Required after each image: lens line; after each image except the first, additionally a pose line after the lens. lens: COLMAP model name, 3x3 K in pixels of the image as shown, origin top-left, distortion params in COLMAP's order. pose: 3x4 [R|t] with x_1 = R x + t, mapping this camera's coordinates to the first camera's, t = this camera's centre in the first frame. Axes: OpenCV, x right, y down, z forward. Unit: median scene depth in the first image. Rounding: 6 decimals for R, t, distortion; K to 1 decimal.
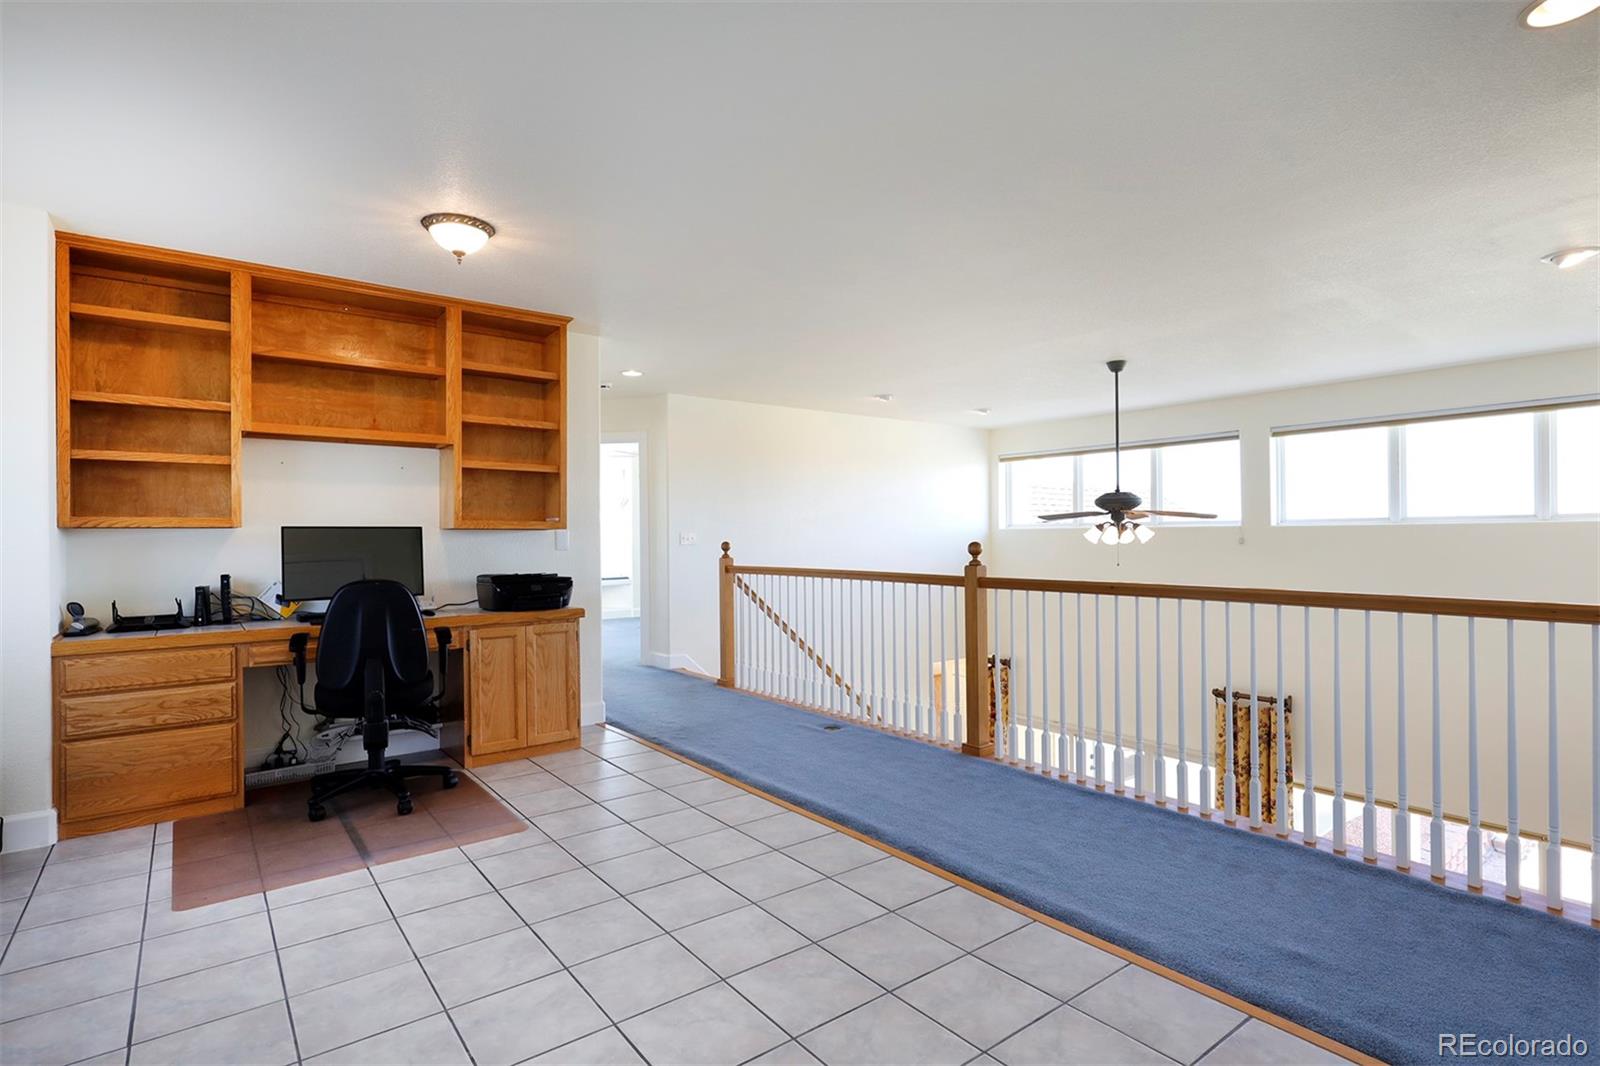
lens RADIAL K [[779.5, 0, 804.0], [0, 779.5, 534.8], [0, 0, 1]] dist [-0.003903, 0.000374]
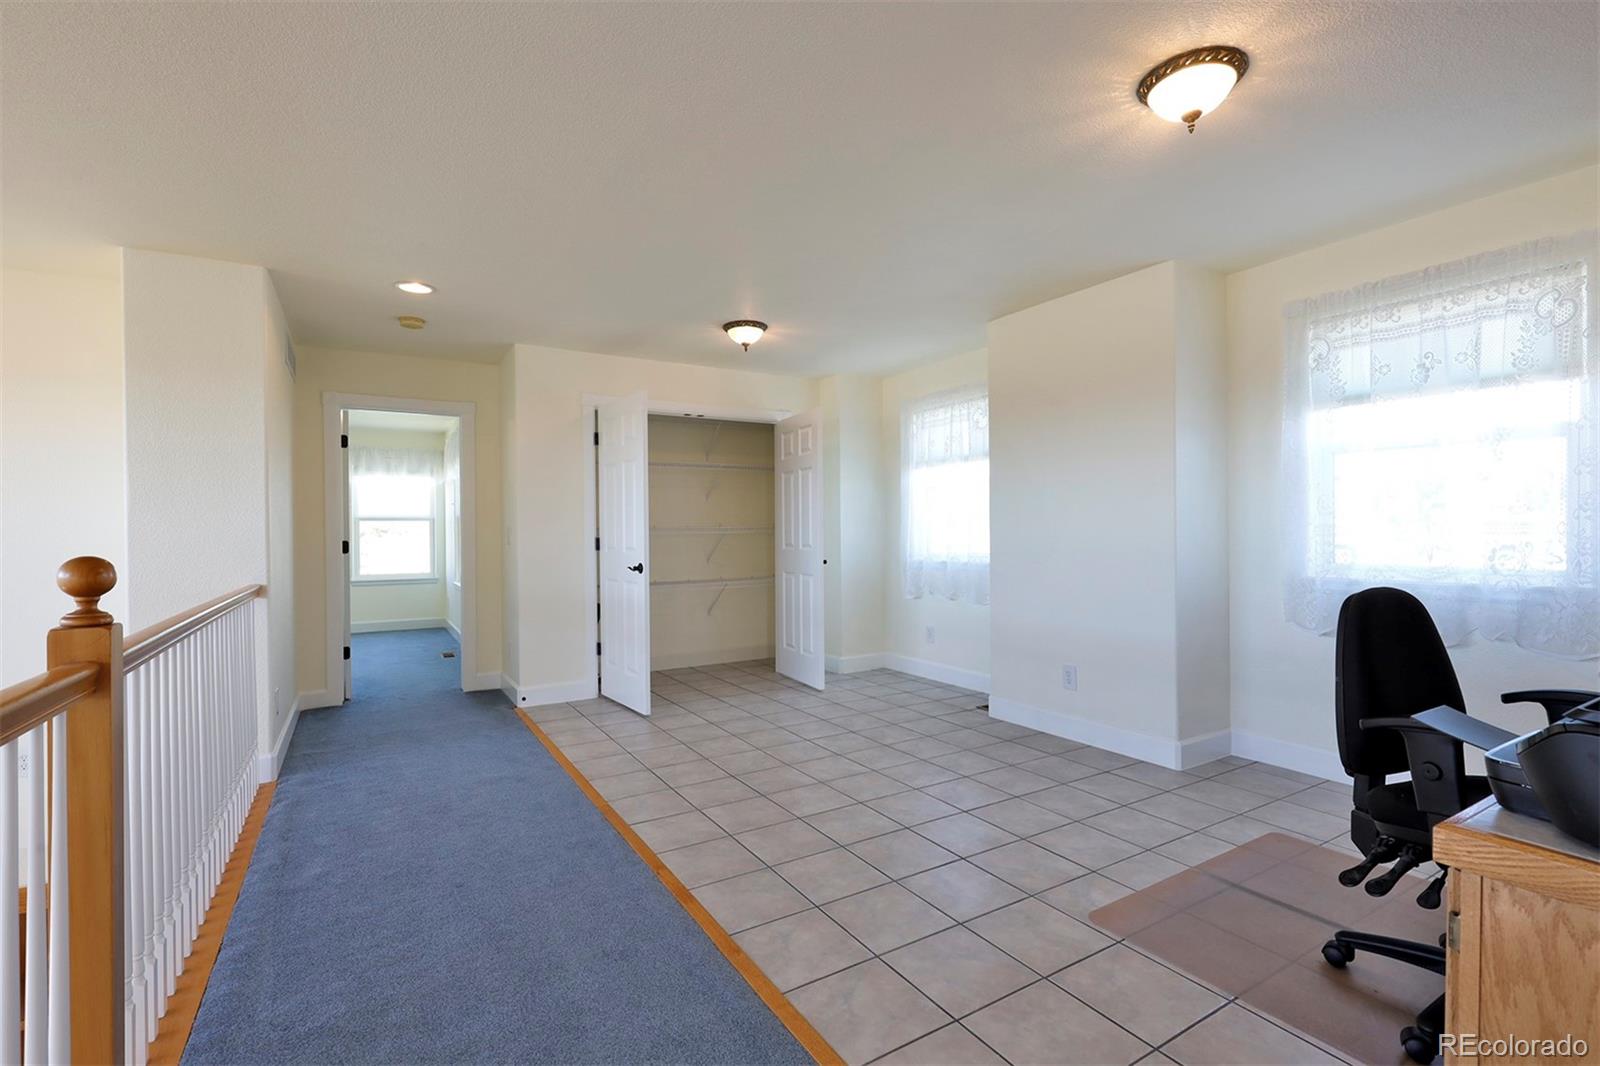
lens RADIAL K [[721.3, 0, 800.3], [0, 721.3, 534.9], [0, 0, 1]] dist [0.000766, -0.000391]
pose [[-0.993086, 0.016557, 0.116216, -0.179573], [0.016741, 0.999860, 0.000602, 0.007262], [-0.116190, 0.002543, -0.993224, 1.850915]]
